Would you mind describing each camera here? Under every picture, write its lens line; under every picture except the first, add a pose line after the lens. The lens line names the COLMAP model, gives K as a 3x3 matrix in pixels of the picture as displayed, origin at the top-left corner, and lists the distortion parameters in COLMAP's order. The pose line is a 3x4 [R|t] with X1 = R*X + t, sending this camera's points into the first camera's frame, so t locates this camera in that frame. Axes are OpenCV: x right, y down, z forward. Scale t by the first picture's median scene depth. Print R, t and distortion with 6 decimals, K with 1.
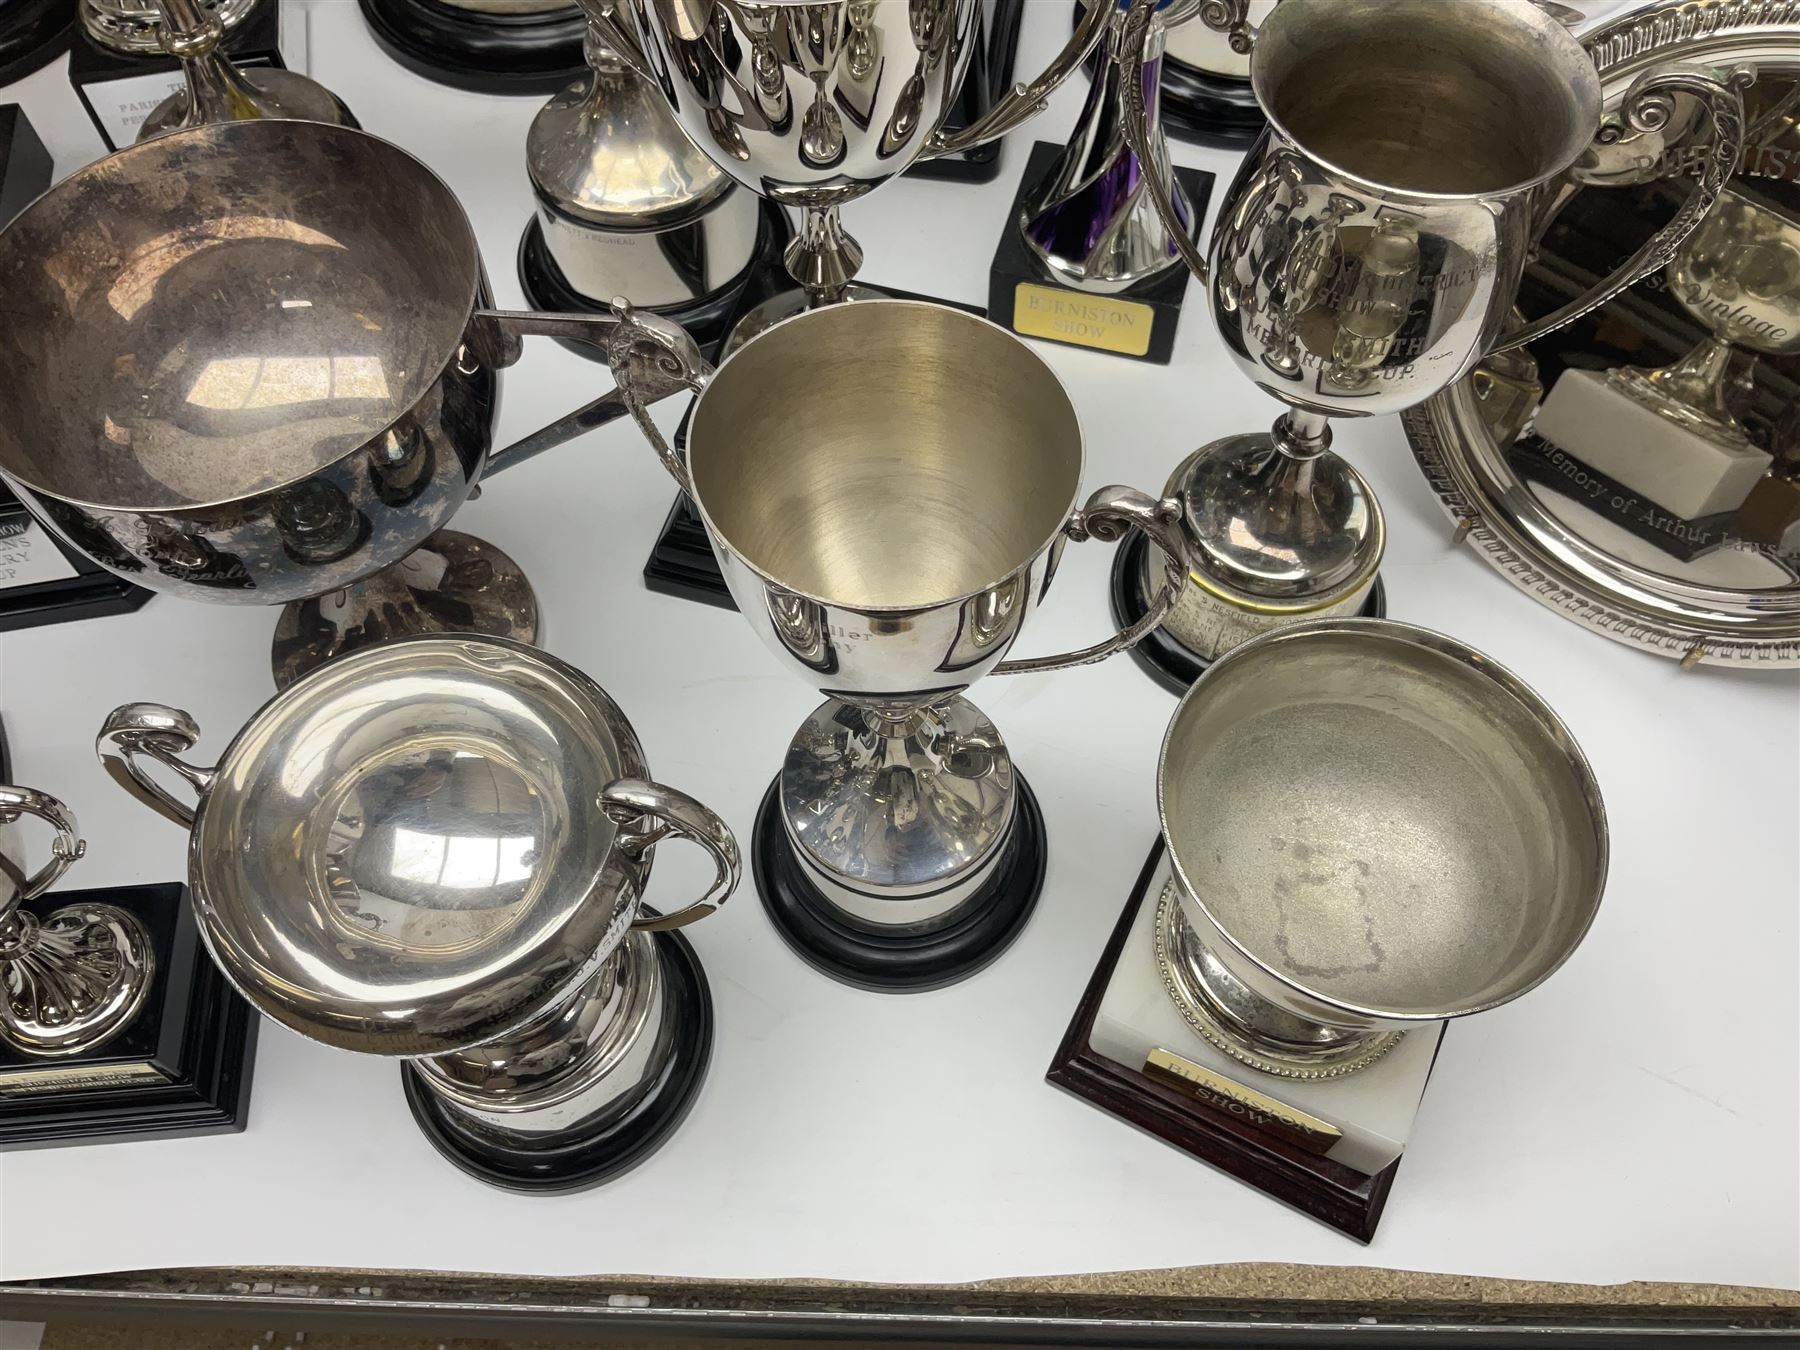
lens RADIAL K [[1386.9, 0, 912.0], [0, 1386.9, 747.1], [0, 0, 1]] dist [-0.025850, -0.018762]
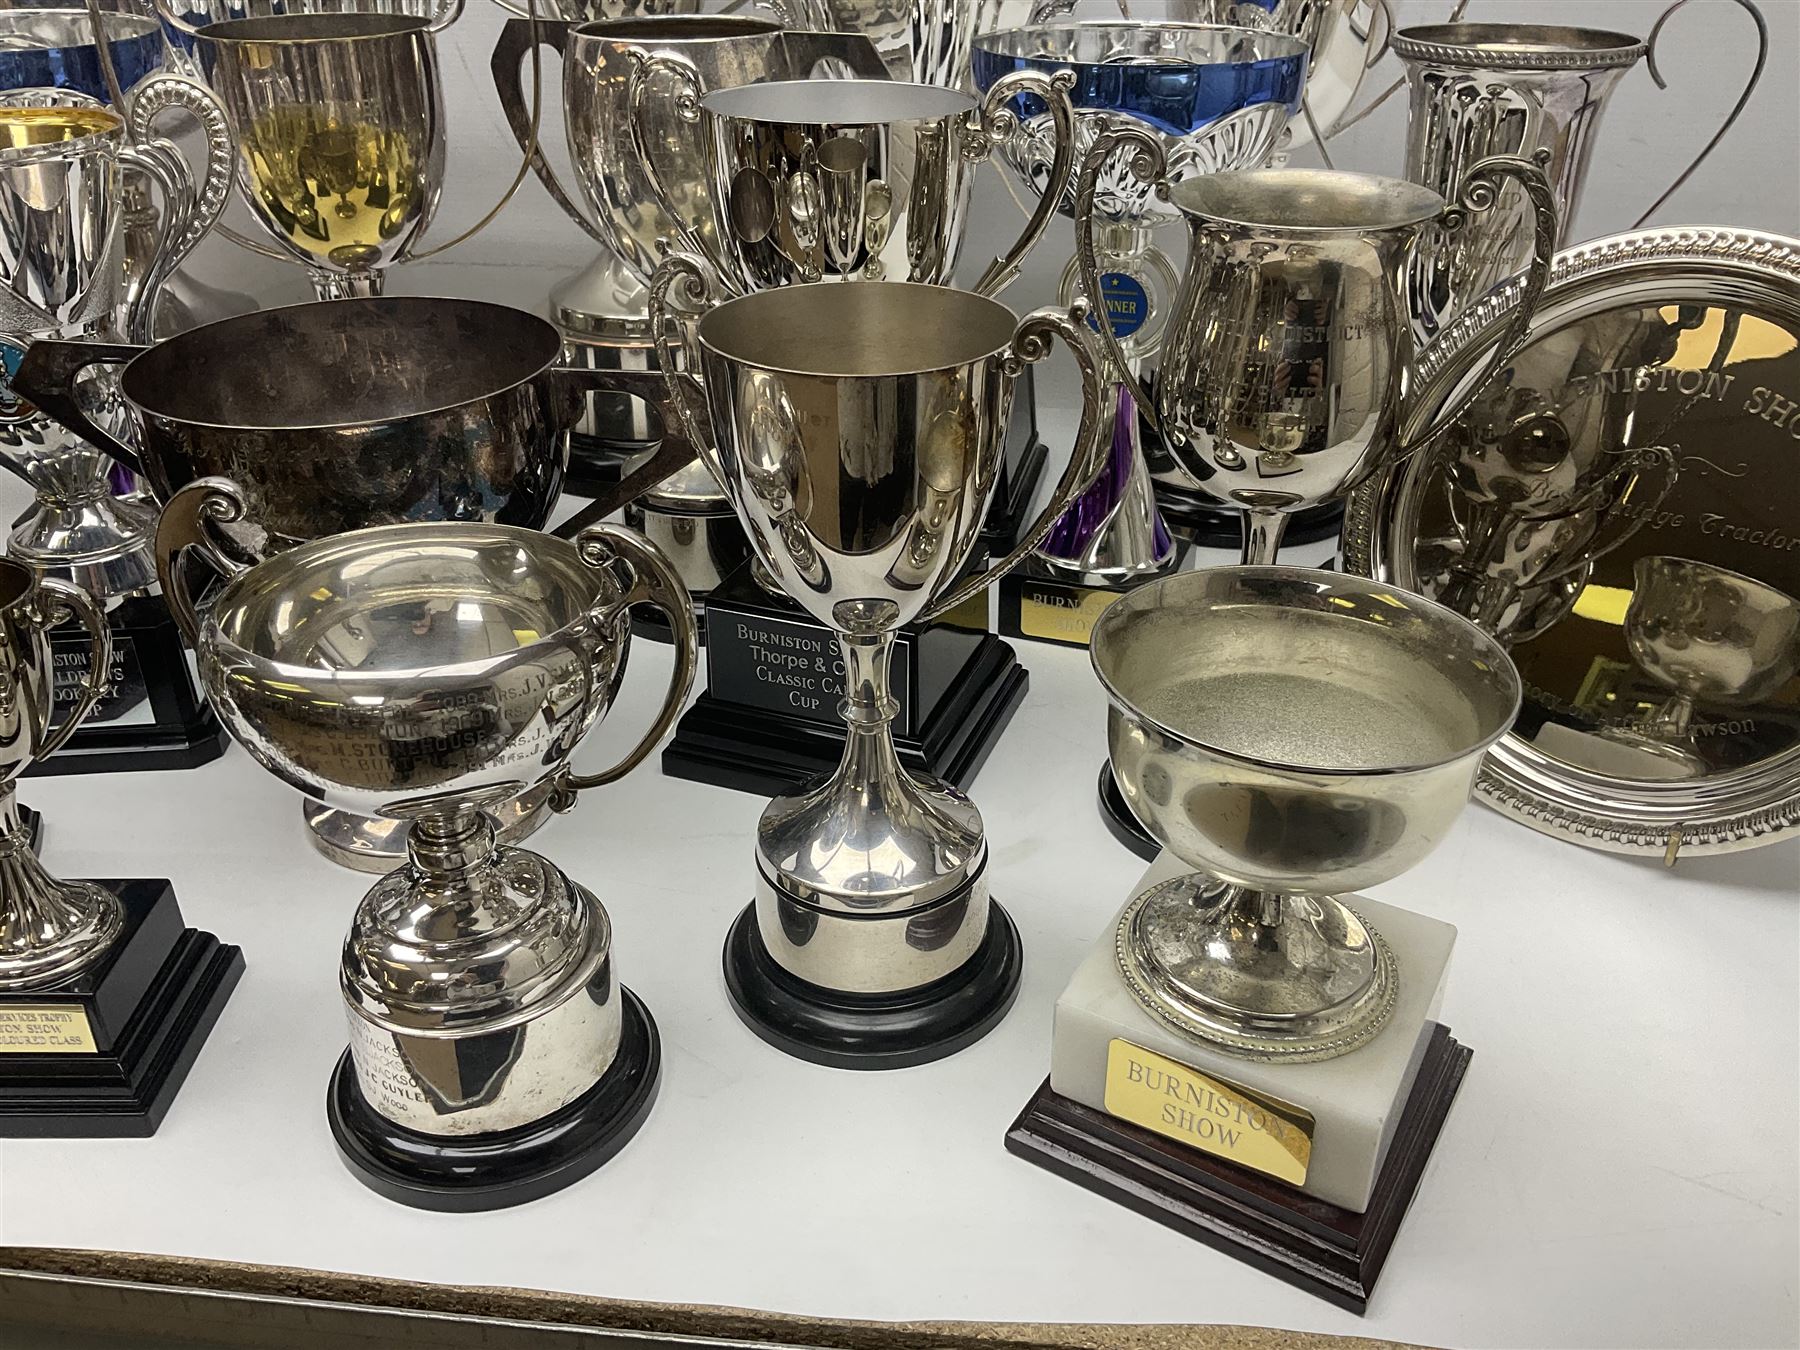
lens RADIAL K [[1386.9, 0, 907.3], [0, 1386.9, 675.0], [0, 0, 1]] dist [-0.025850, -0.018762]
pose [[0.997238, 0.047358, -0.057219, 0.070736], [-0.068693, 0.881053, -0.468003, 0.412426], [0.028250, 0.470641, 0.881872, 0.038757]]
